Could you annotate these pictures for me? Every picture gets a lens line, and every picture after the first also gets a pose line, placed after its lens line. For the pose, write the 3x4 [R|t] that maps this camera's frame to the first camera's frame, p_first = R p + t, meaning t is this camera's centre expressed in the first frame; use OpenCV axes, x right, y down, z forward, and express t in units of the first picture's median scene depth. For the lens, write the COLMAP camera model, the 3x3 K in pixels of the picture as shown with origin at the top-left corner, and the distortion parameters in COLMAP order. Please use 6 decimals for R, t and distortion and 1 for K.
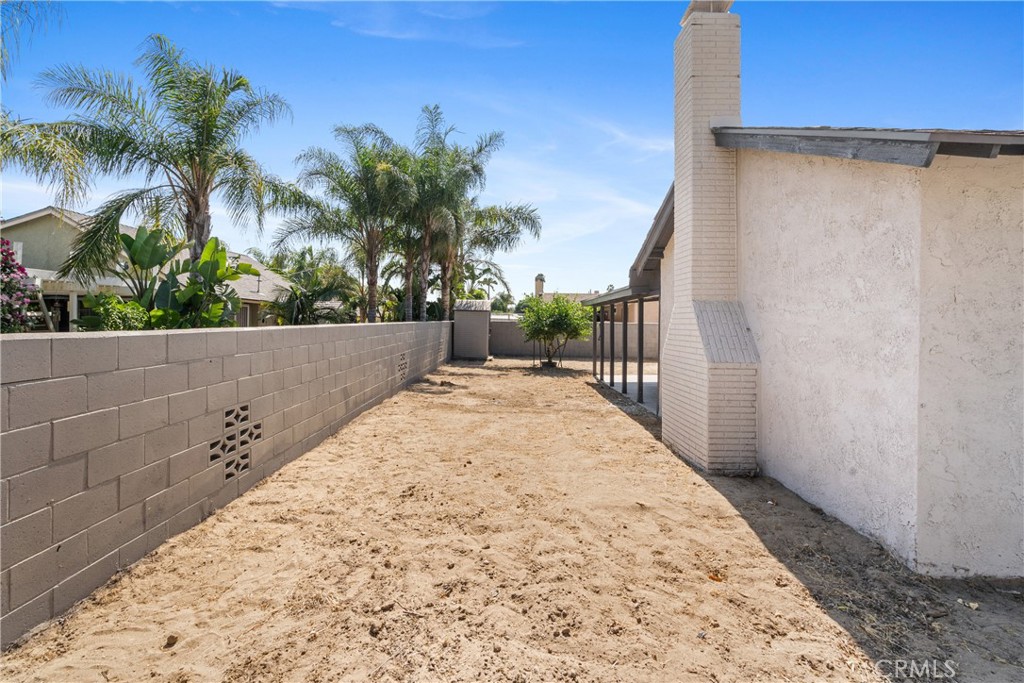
lens RADIAL K [[474.7, 0, 511.5], [0, 474.7, 322.4], [0, 0, 1]] dist [-0.000972, 0.002060]
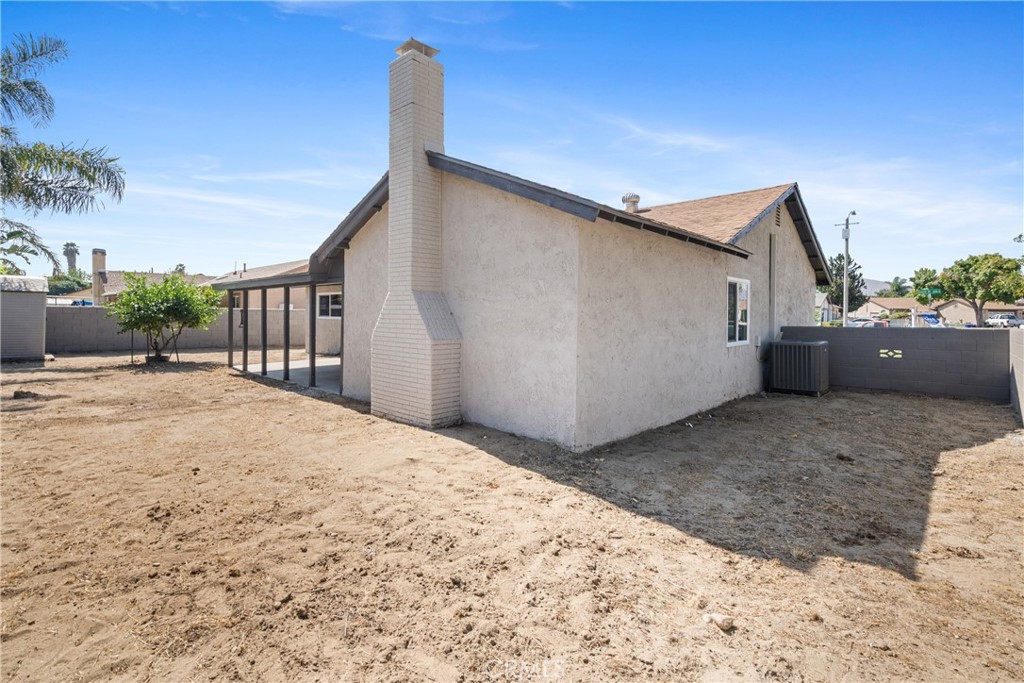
lens RADIAL K [[463.6, 0, 511.4], [0, 463.6, 318.6], [0, 0, 1]] dist [-0.000050, 0.000932]
pose [[0.687731, -0.013978, 0.725831, -0.425510], [-0.001662, 0.999782, 0.020829, 0.002176], [-0.725964, -0.015531, 0.687558, 0.010440]]
